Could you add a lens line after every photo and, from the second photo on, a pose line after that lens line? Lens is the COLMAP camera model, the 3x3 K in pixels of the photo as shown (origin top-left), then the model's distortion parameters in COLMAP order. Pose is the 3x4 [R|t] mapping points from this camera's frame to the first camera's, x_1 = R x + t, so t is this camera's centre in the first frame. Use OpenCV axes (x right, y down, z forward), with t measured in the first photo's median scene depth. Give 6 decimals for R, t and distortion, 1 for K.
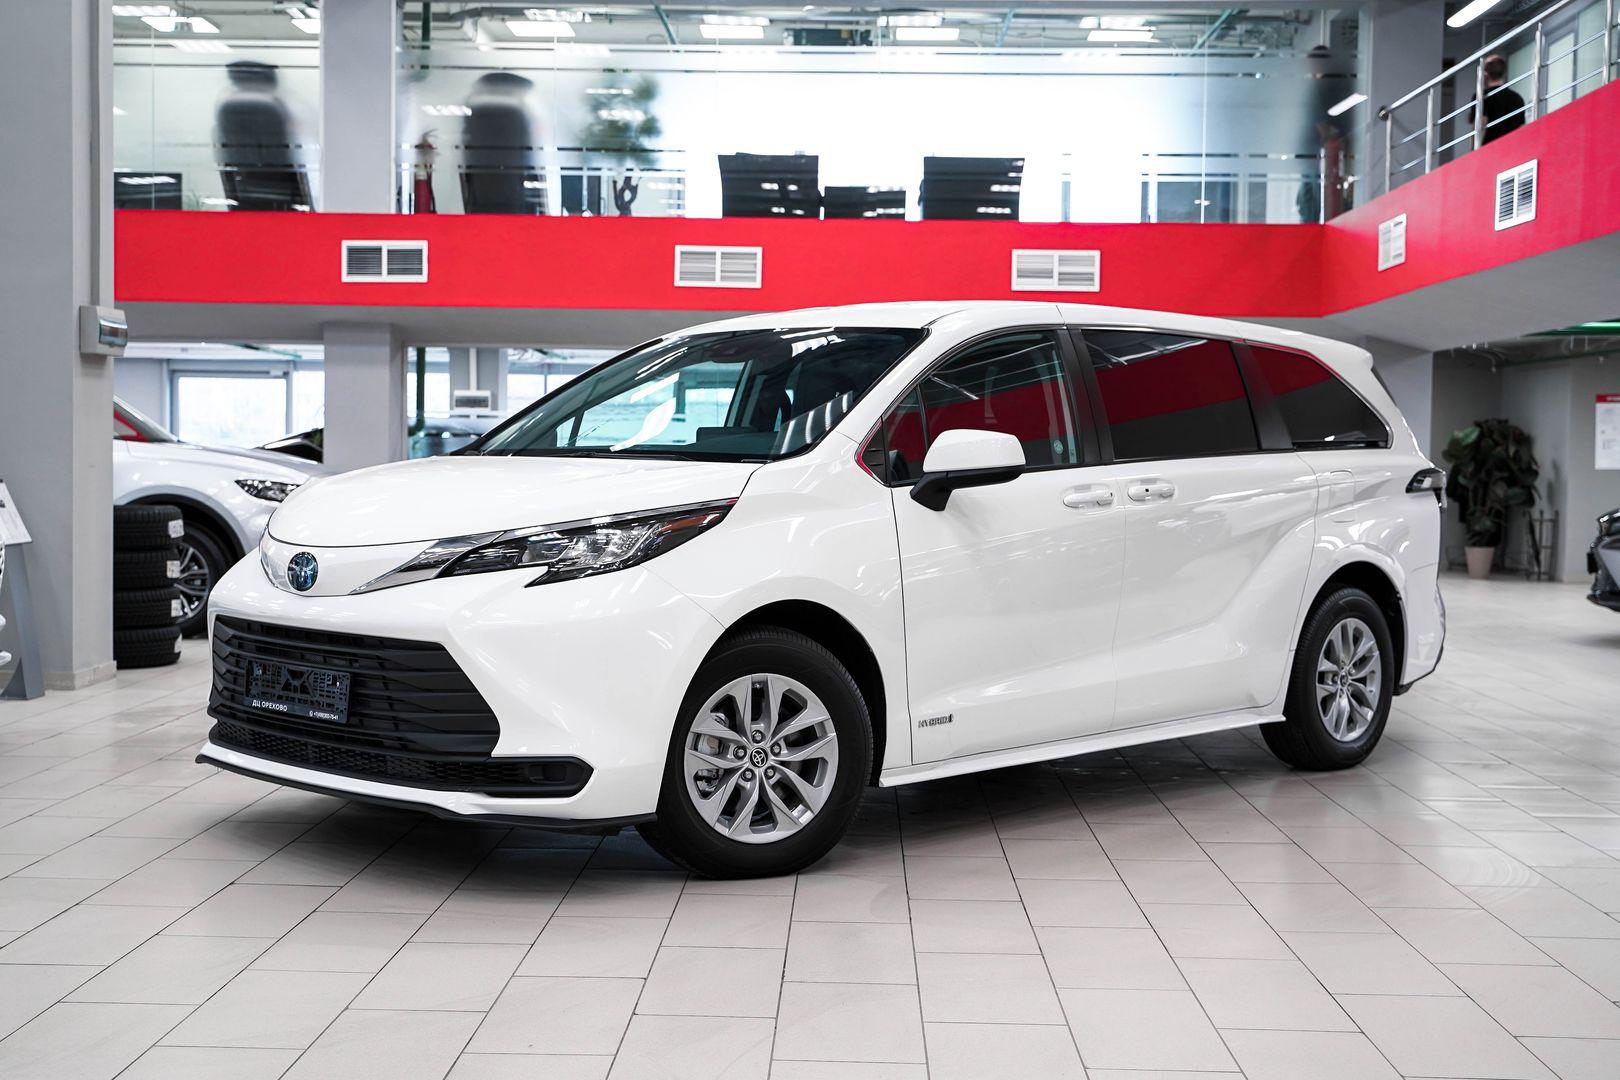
lens RADIAL K [[2106.8, 0, 810.1], [0, 2106.8, 537.6], [0, 0, 1]] dist [0.029099, 0.000000]
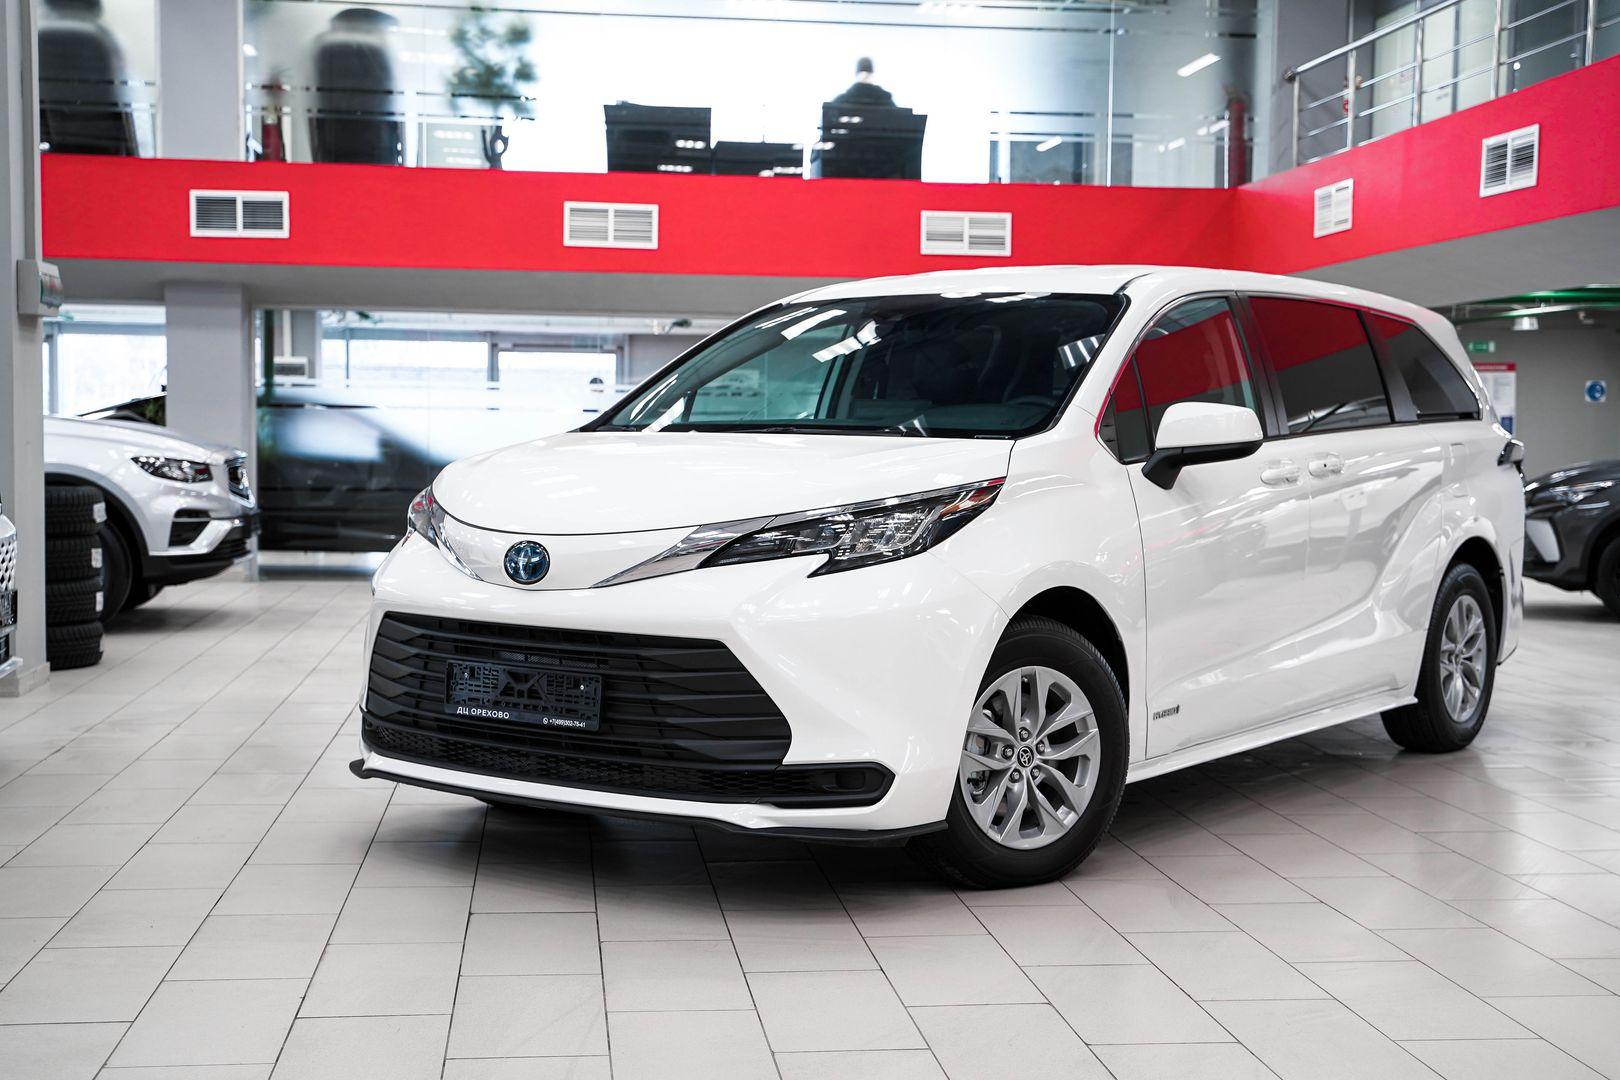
lens RADIAL K [[2193.3, 0, 797.3], [0, 2193.3, 539.1], [0, 0, 1]] dist [0.087014, 0.000000]
pose [[0.987776, -0.010725, 0.155509, -0.115459], [0.008742, 0.999872, 0.013424, -0.002237], [-0.155633, -0.011901, 0.987743, 0.026089]]
